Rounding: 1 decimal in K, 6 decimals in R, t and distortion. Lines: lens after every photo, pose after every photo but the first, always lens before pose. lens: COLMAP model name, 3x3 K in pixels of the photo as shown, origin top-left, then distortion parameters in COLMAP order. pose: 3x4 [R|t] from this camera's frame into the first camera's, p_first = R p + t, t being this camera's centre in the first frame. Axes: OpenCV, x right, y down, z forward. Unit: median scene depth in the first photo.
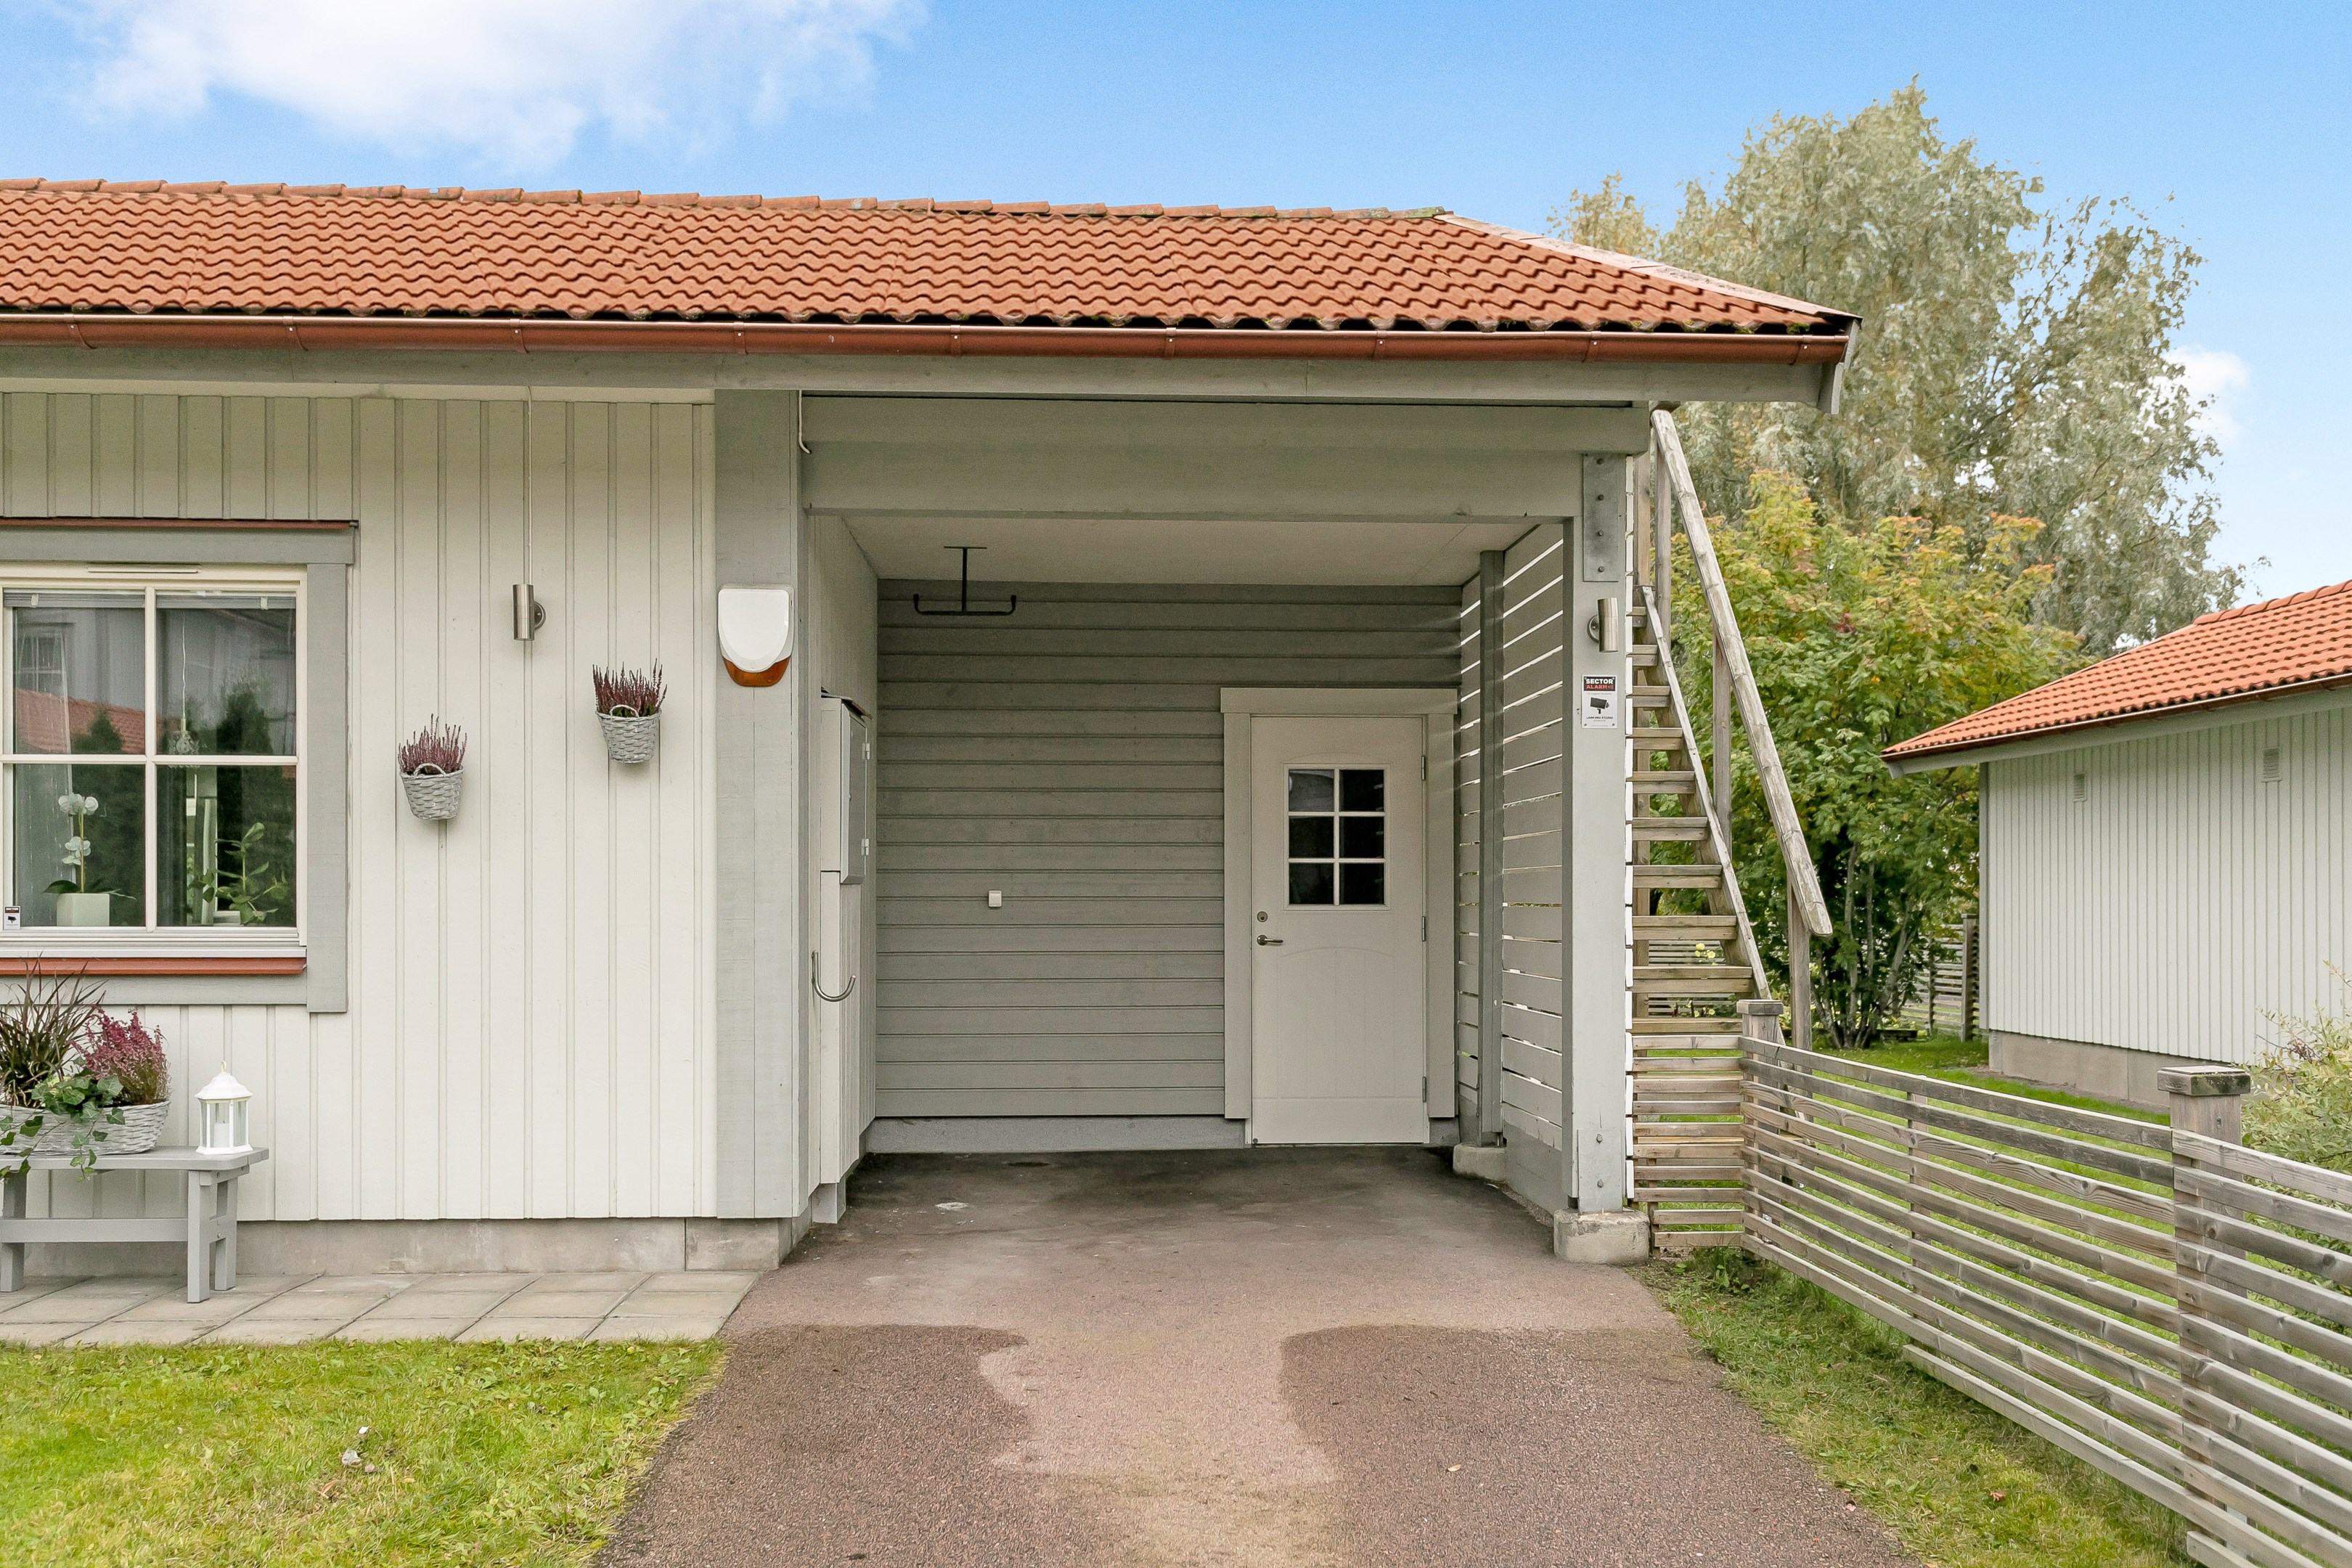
lens RADIAL K [[1898.8, 0, 1178.0], [0, 1898.8, 866.5], [0, 0, 1]] dist [0.033635, -0.051039]
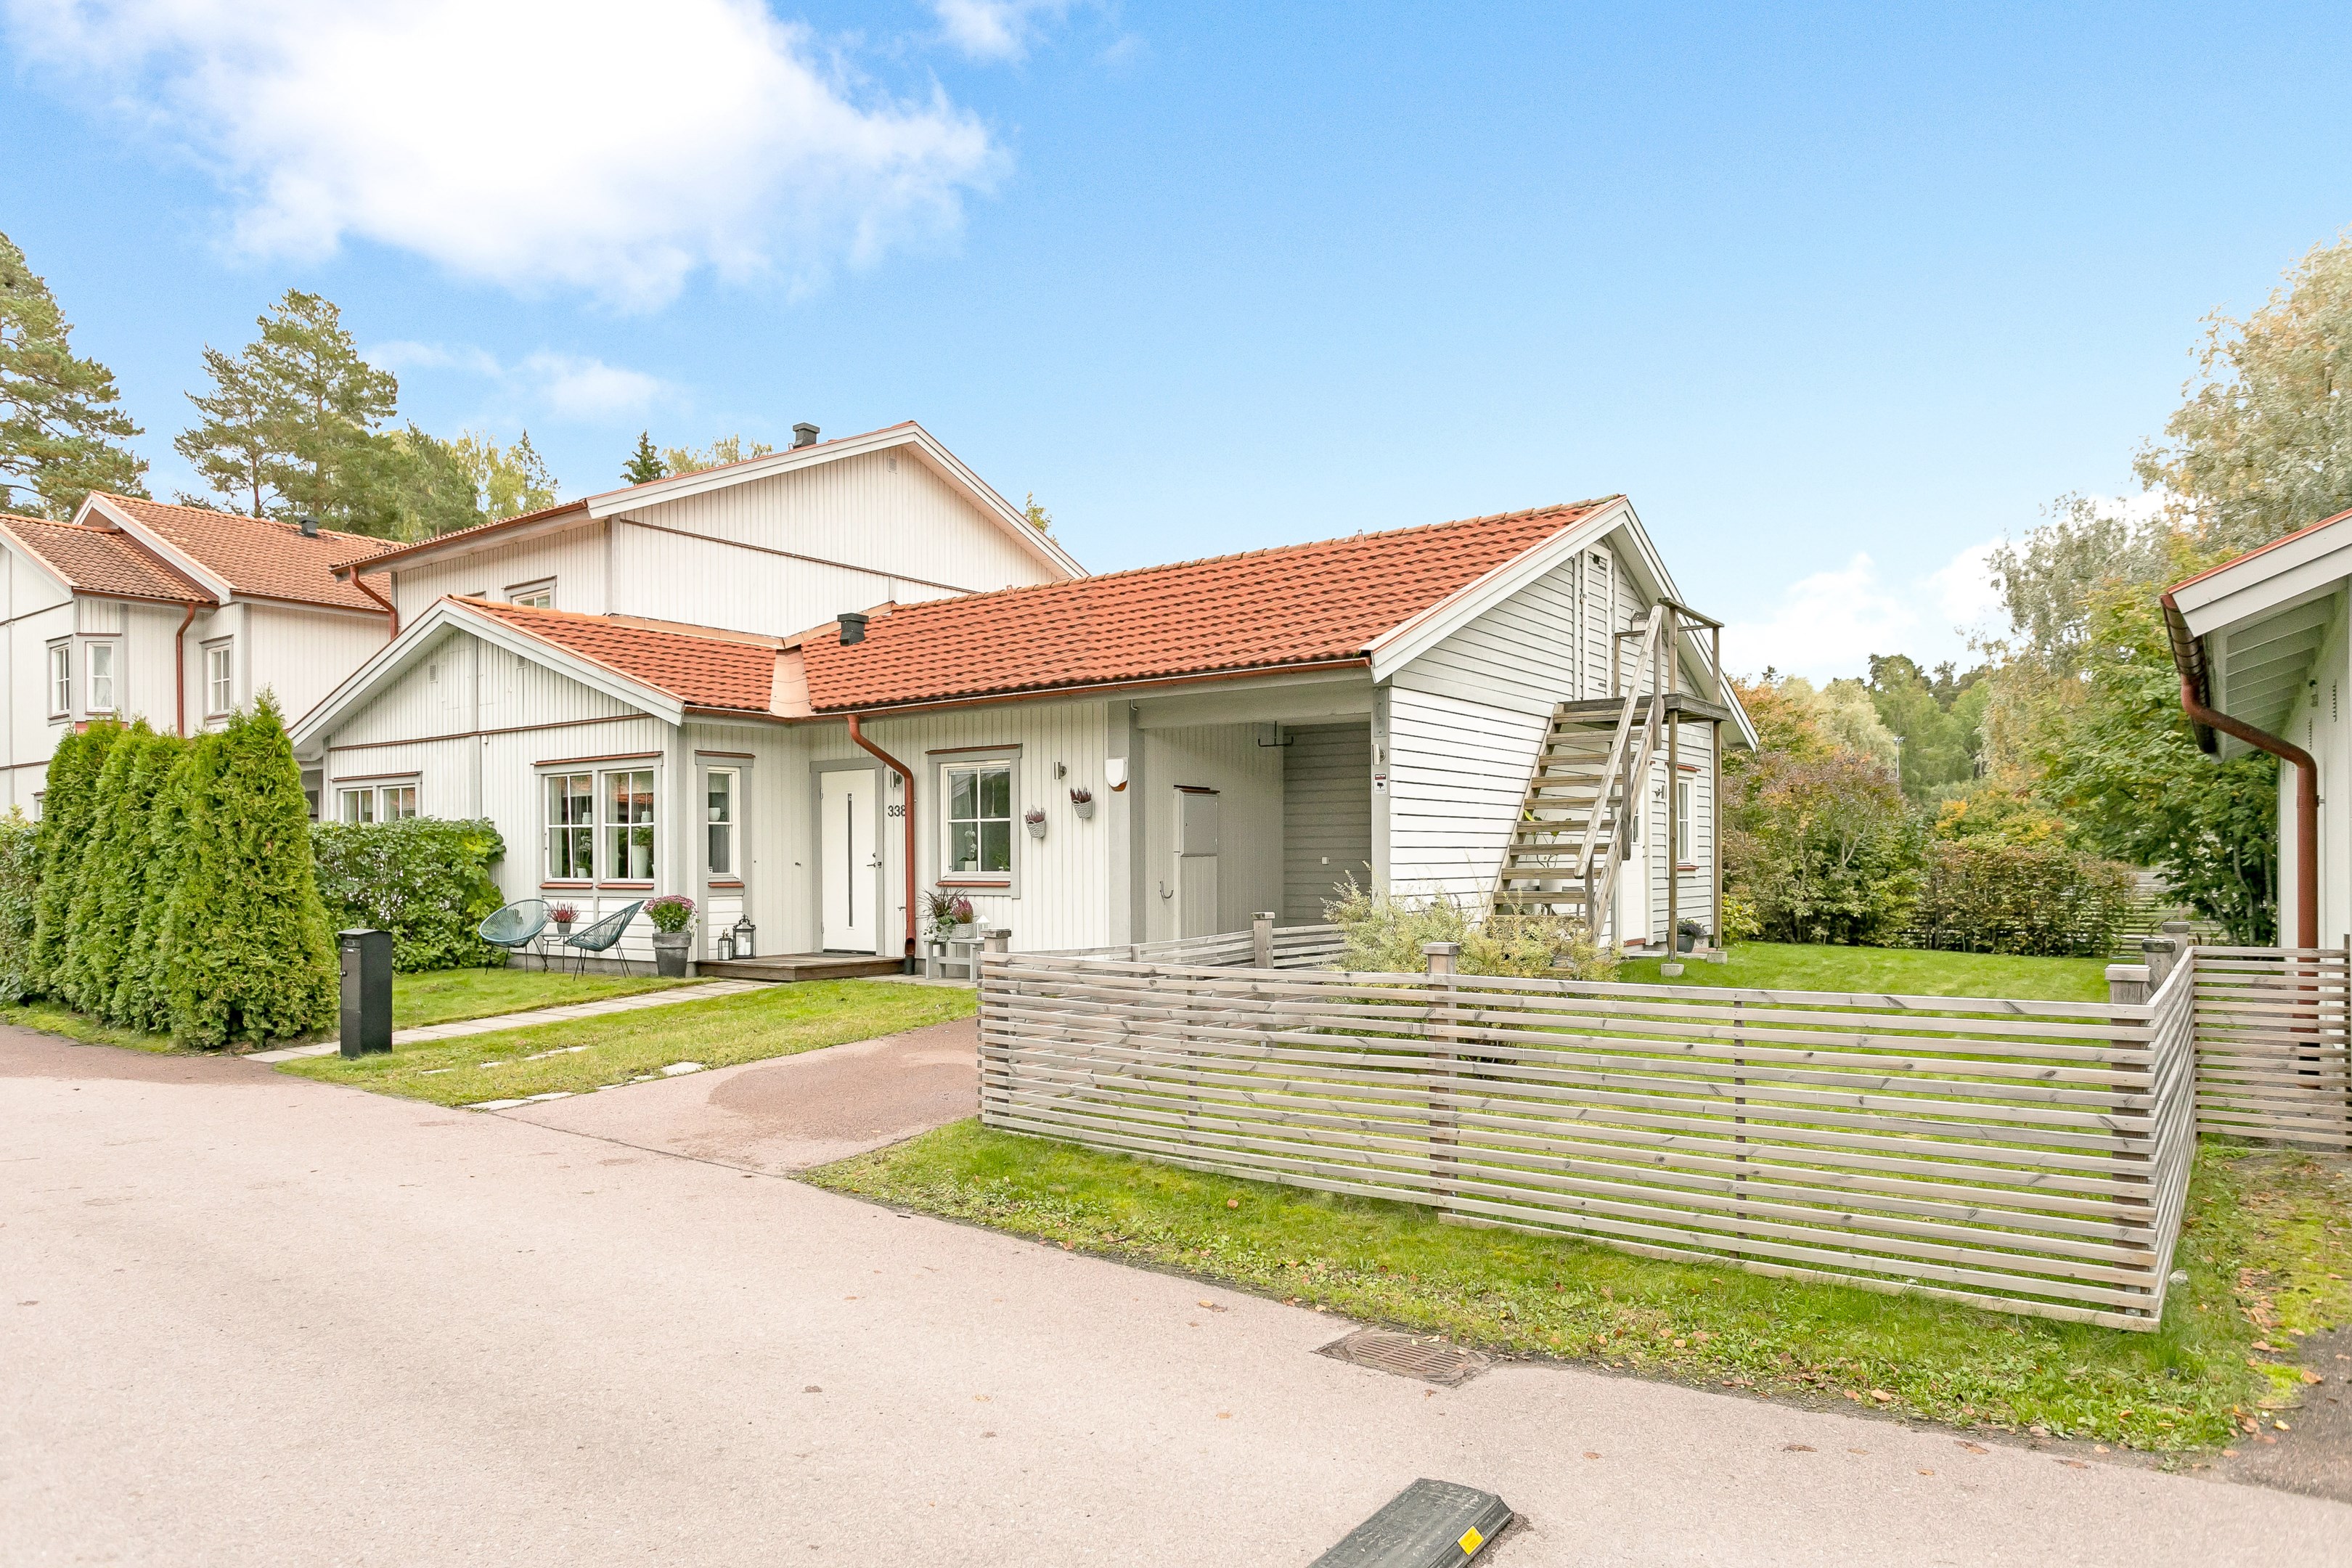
lens RADIAL K [[1451.9, 0, 1171.9], [0, 1451.9, 848.8], [0, 0, 1]] dist [-0.000967, -0.000796]
pose [[0.775977, -0.012000, -0.630647, 0.867877], [0.015918, 0.999873, 0.000561, -0.002280], [0.630560, -0.010474, 0.776070, -0.486288]]
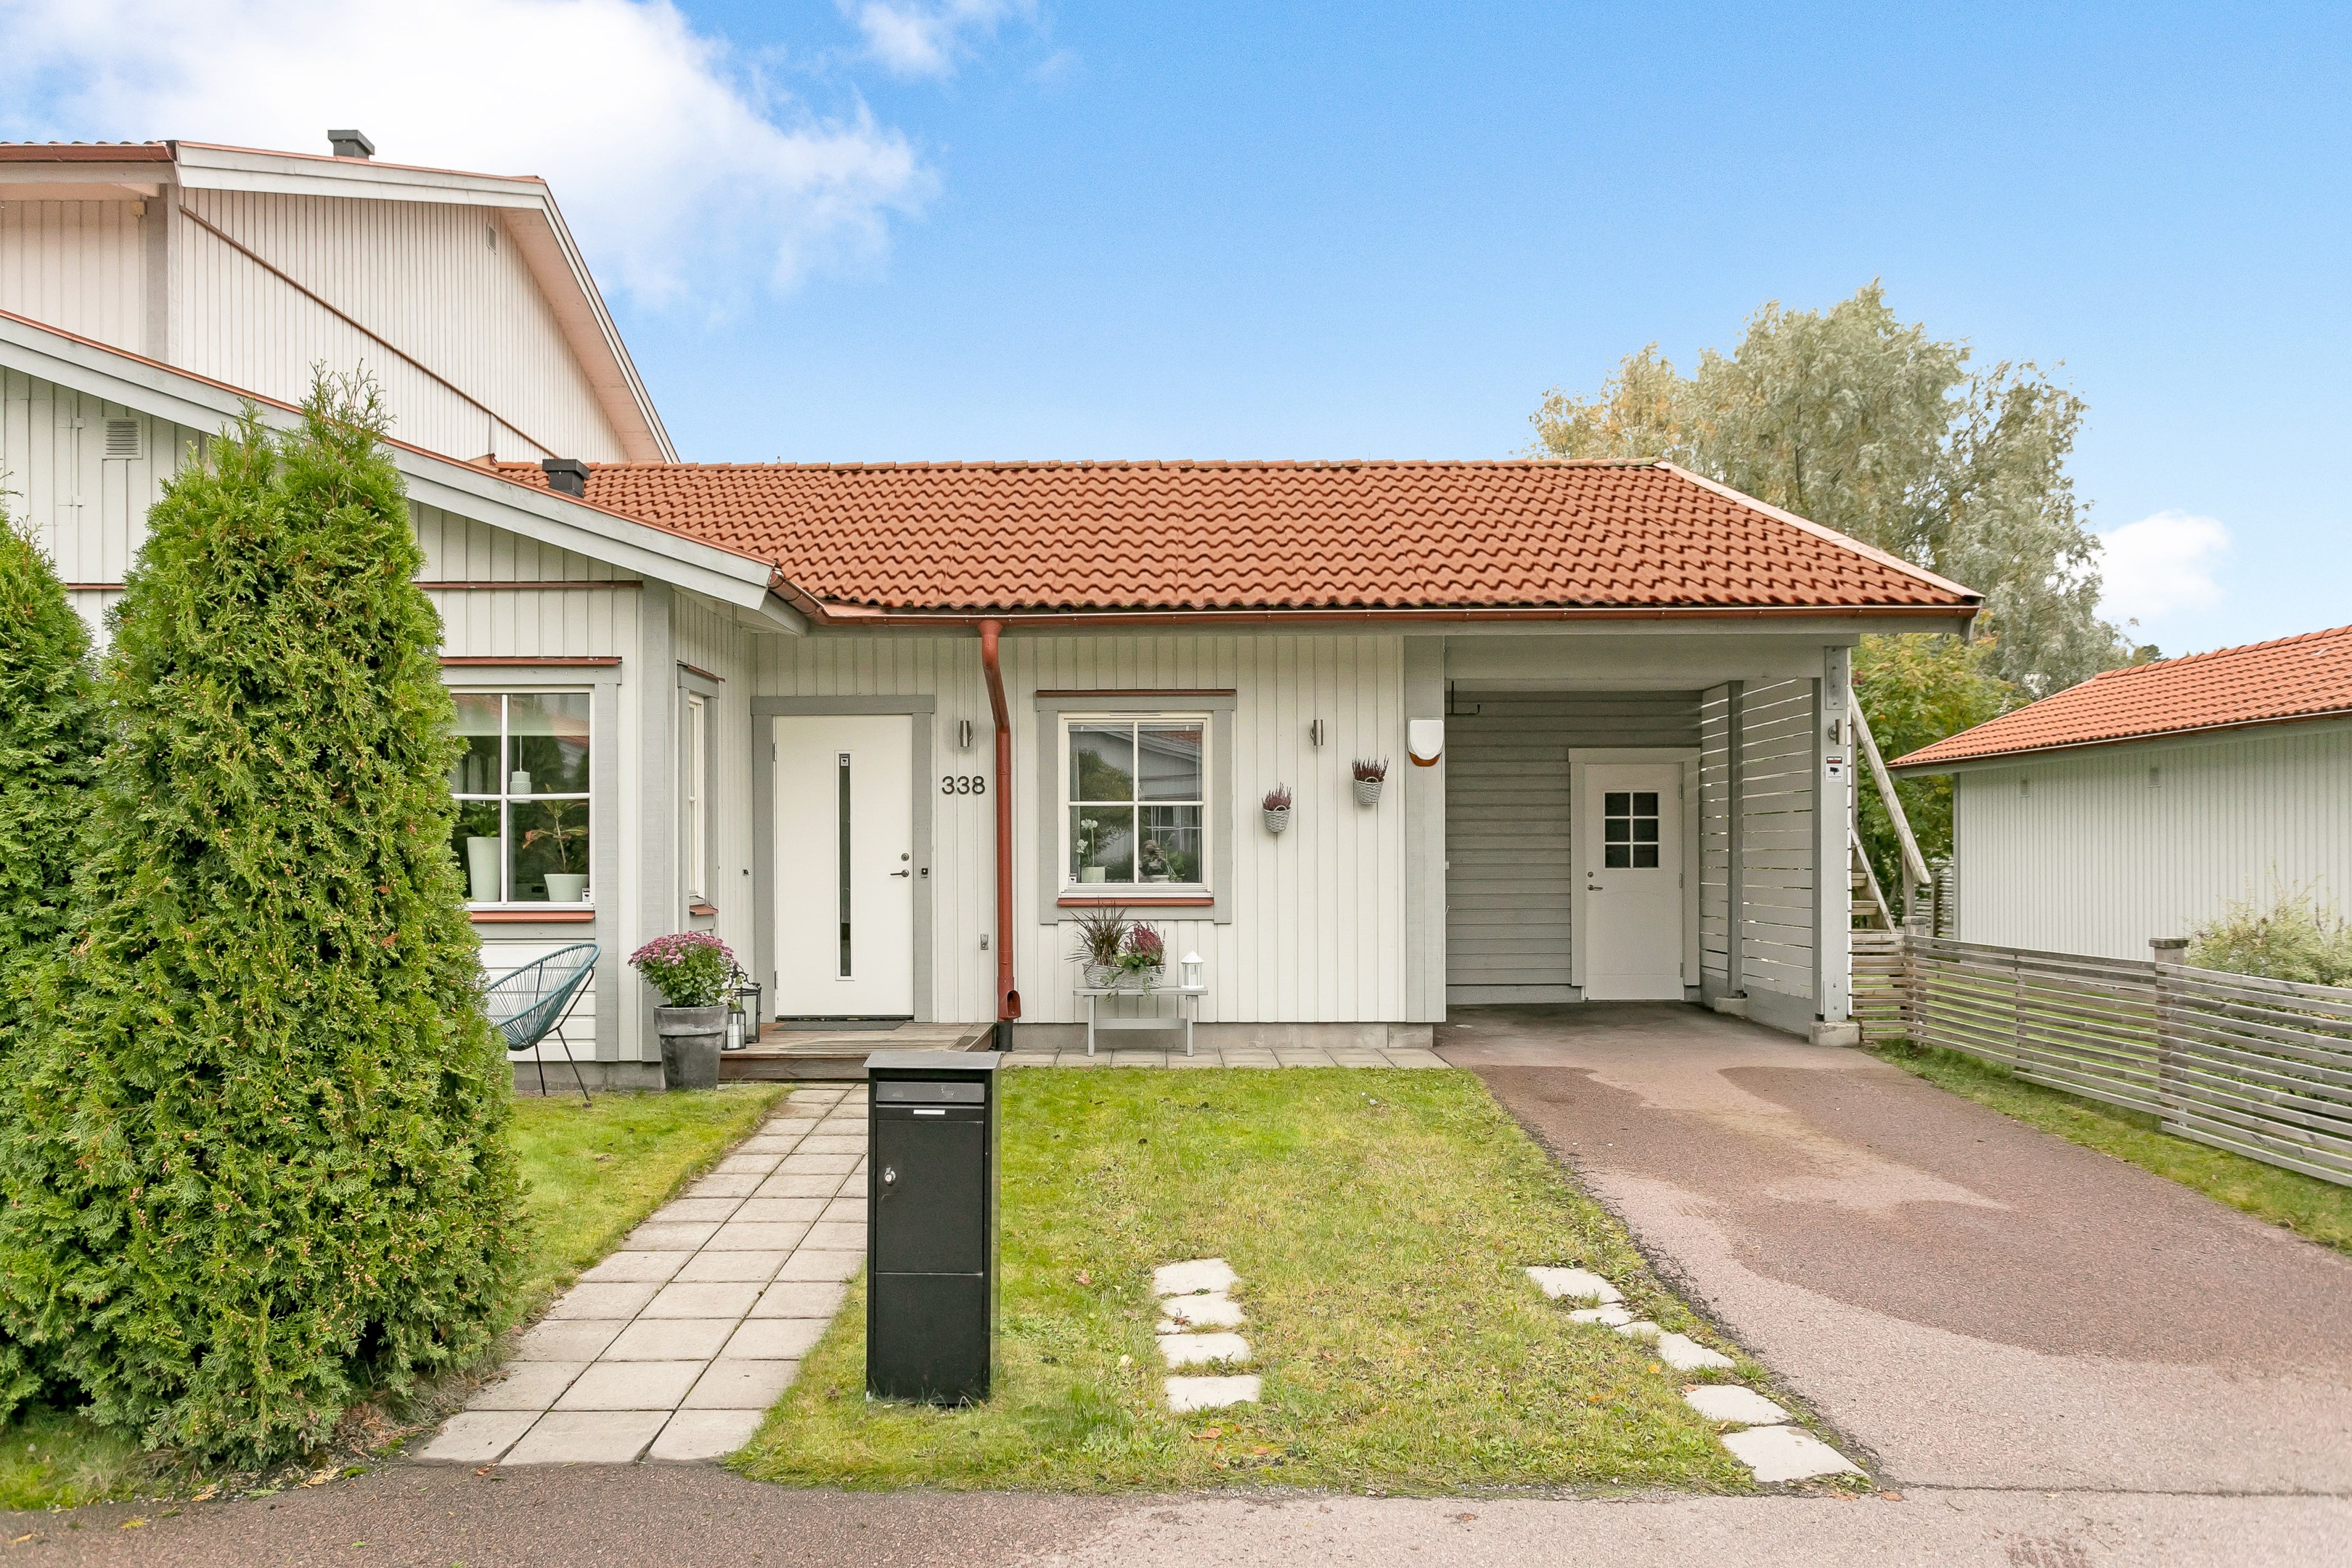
lens RADIAL K [[1467.9, 0, 1174.7], [0, 1467.9, 831.0], [0, 0, 1]] dist [0.000484, 0.002846]
pose [[0.998617, -0.005629, -0.052269, -0.277786], [0.005666, 0.999984, 0.000566, -0.017937], [0.052265, -0.000862, 0.998633, -0.416445]]
